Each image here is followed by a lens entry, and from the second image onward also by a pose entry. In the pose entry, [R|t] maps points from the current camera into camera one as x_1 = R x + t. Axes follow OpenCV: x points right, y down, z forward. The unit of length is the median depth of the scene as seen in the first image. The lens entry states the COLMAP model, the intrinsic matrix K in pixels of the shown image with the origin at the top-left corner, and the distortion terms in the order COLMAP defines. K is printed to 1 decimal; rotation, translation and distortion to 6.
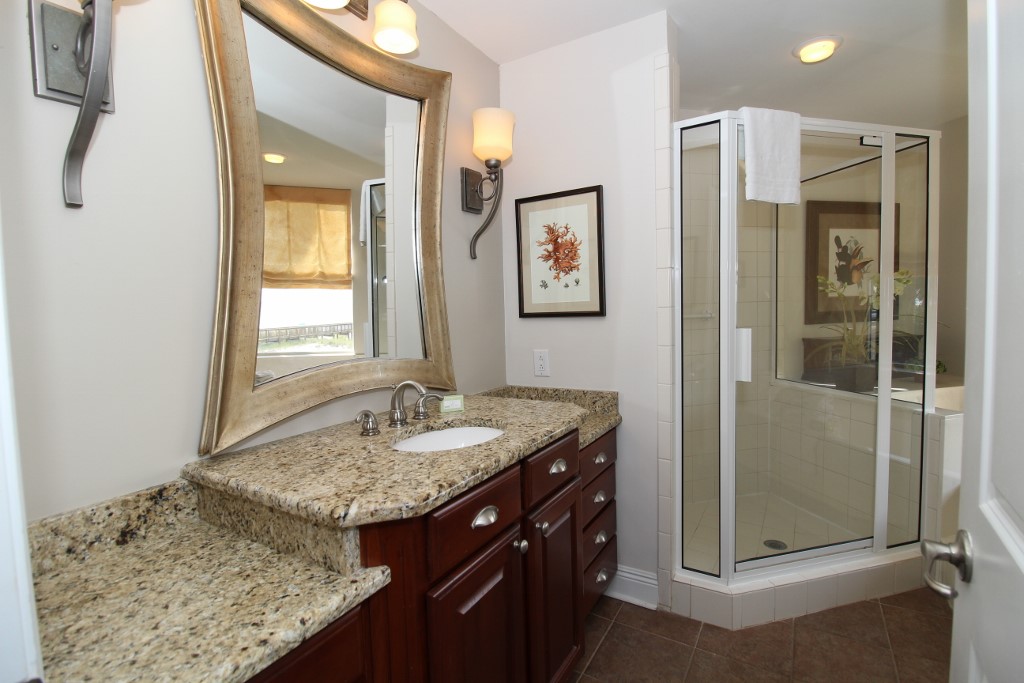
lens RADIAL K [[478.7, 0, 523.6], [0, 478.7, 335.0], [0, 0, 1]] dist [-0.000216, -0.013473]
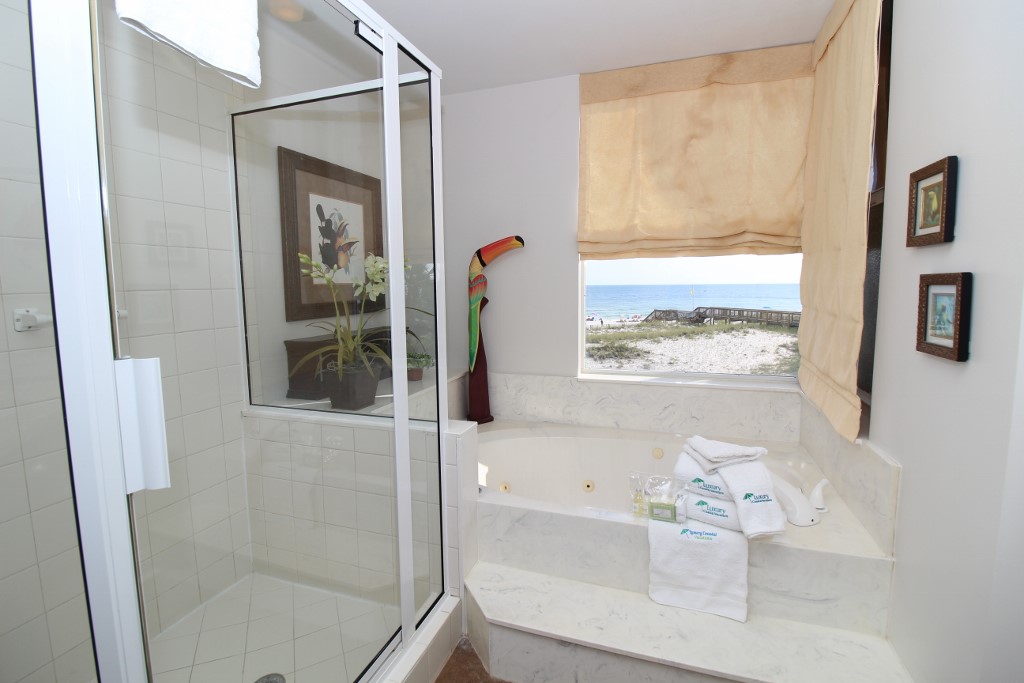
lens RADIAL K [[478.7, 0, 523.6], [0, 478.7, 335.0], [0, 0, 1]] dist [-0.000216, -0.013473]
pose [[0.548202, -0.068719, 0.833518, 0.183767], [0.043097, 0.997616, 0.053903, -0.025033], [-0.835235, 0.006372, 0.549856, 0.307453]]
